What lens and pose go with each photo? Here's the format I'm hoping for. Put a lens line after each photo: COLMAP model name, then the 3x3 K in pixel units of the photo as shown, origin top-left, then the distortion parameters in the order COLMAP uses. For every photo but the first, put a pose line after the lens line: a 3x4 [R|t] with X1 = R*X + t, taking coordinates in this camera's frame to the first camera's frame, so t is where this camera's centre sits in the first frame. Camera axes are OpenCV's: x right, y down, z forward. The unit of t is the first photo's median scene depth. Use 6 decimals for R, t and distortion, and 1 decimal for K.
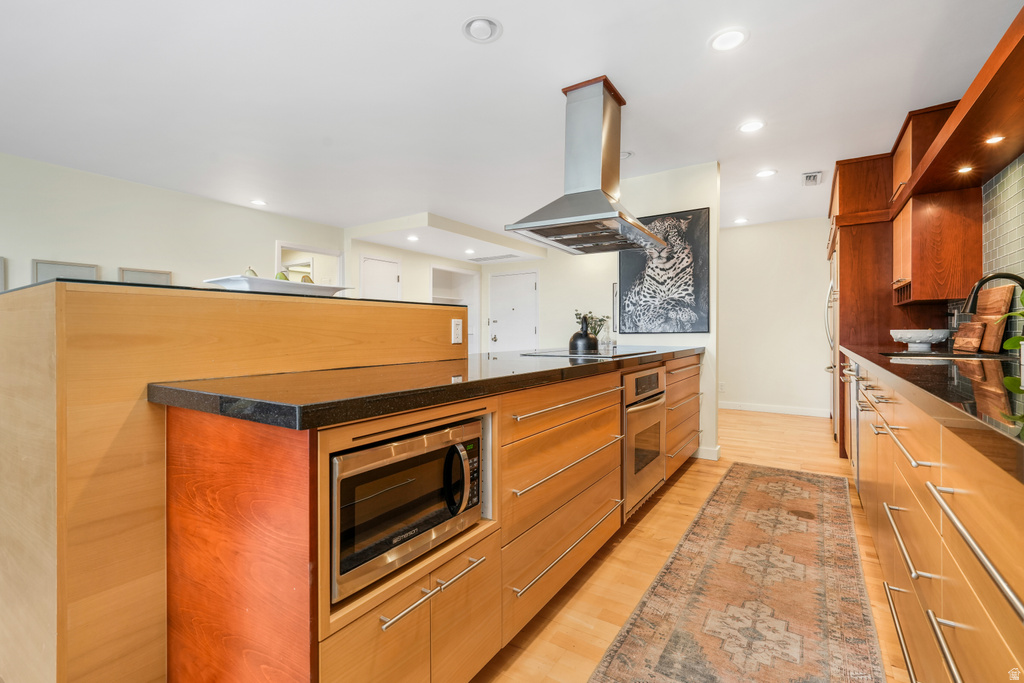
lens RADIAL K [[460.8, 0, 508.6], [0, 460.8, 341.2], [0, 0, 1]] dist [-0.007913, 0.004741]
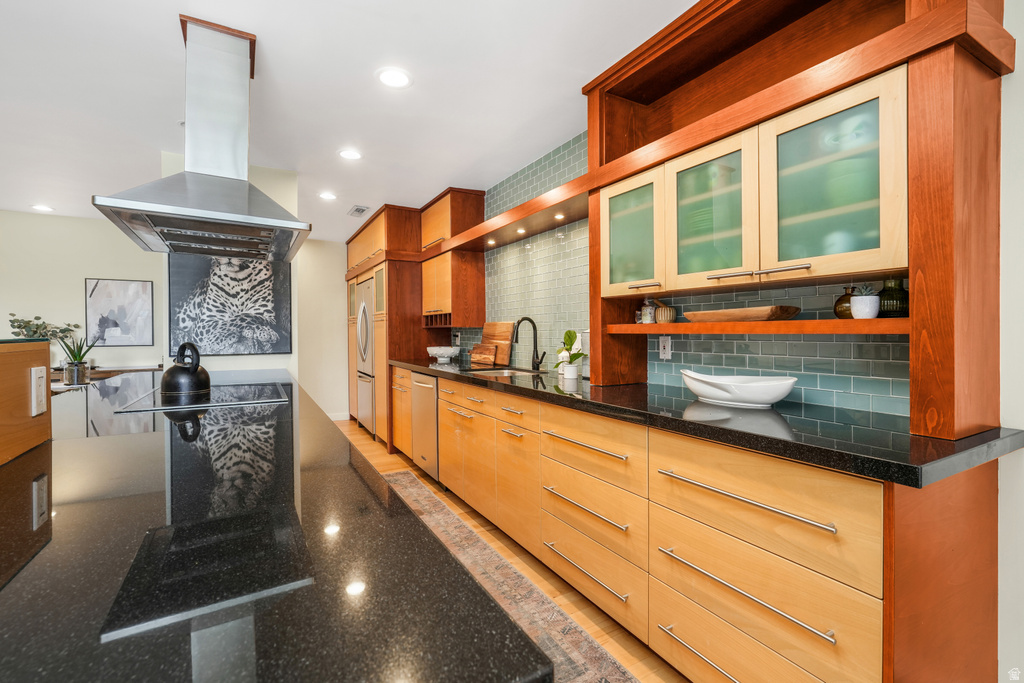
lens RADIAL K [[460.8, 0, 509.8], [0, 460.8, 344.5], [0, 0, 1]] dist [-0.007913, 0.004741]
pose [[0.456786, -0.020108, 0.889349, -0.200833], [0.017076, 0.999758, 0.013833, -0.043859], [-0.889413, 0.008868, 0.457019, 0.188525]]
